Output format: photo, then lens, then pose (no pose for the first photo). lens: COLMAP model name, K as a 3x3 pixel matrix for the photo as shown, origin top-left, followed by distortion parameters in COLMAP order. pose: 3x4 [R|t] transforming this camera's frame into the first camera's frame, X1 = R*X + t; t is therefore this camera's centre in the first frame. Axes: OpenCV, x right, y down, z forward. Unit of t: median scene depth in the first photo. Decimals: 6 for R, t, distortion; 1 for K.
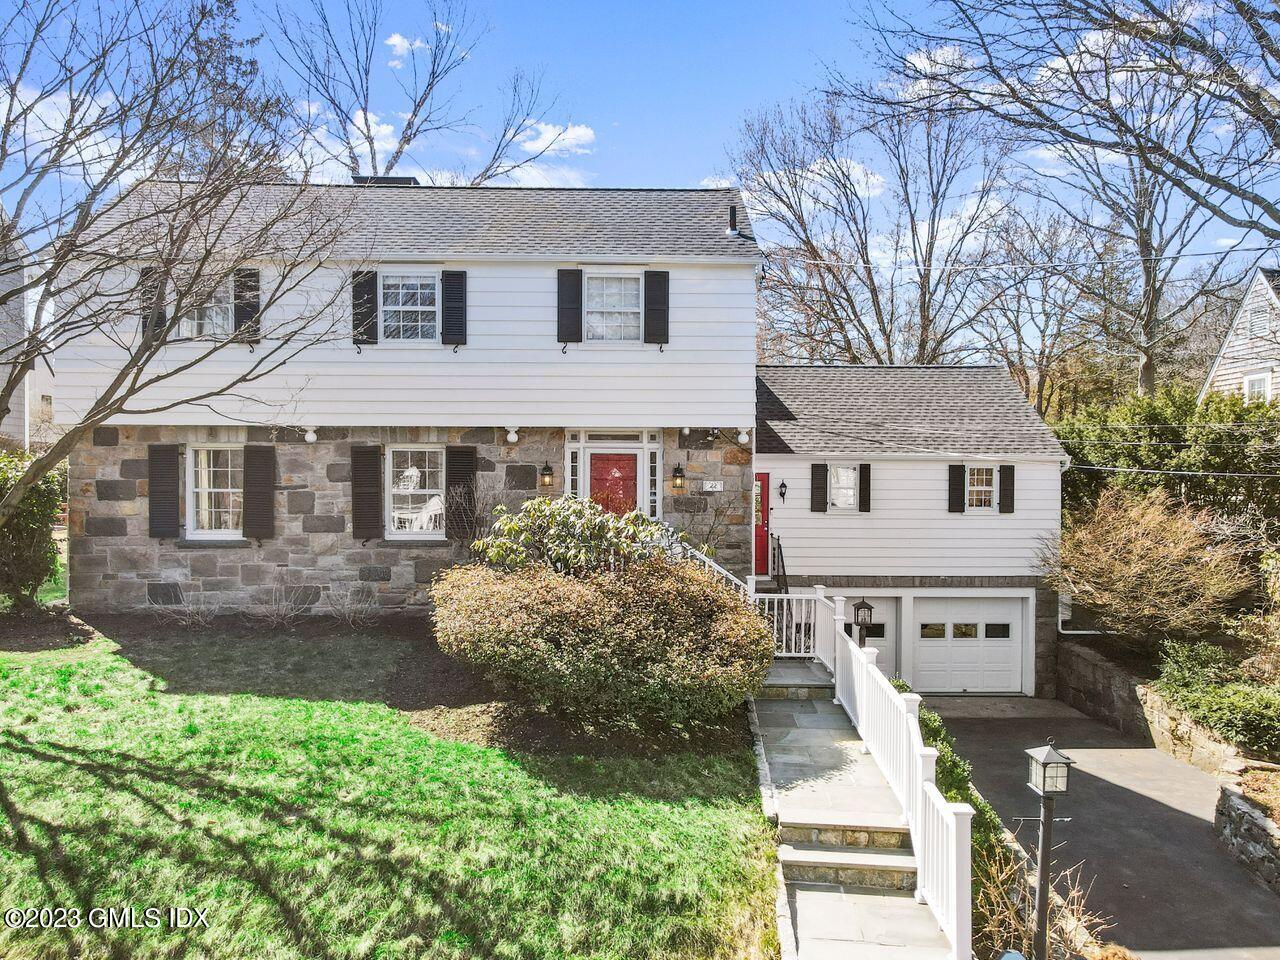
lens RADIAL K [[908.5, 0, 640.2], [0, 908.5, 480.2], [0, 0, 1]] dist [0.011339, 0.004211]
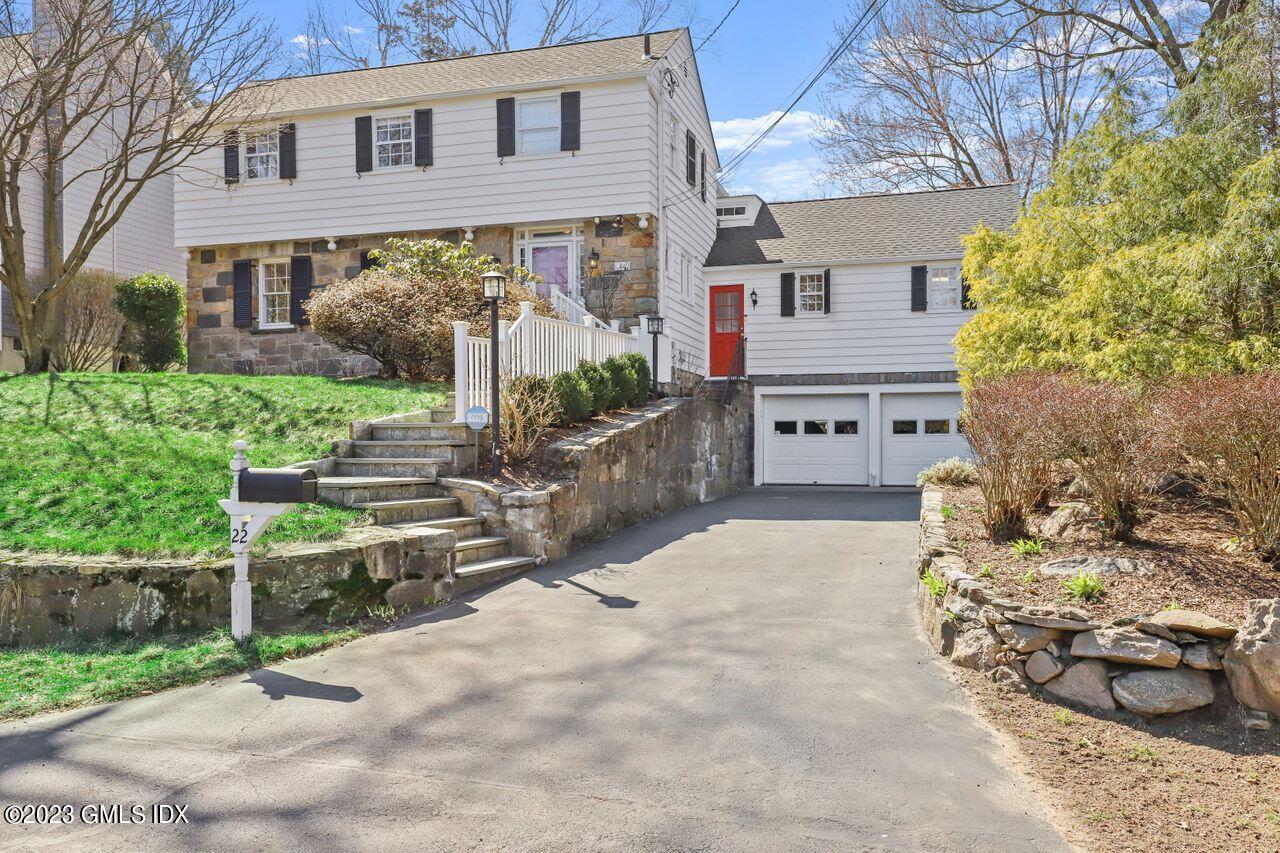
lens RADIAL K [[972.2, 0, 639.2], [0, 972.2, 427.8], [0, 0, 1]] dist [0.004467, -0.000043]
pose [[0.954239, -0.012184, -0.298795, 0.487211], [0.007469, 0.999829, -0.016914, 0.244458], [0.298950, 0.013908, 0.954167, -0.222773]]
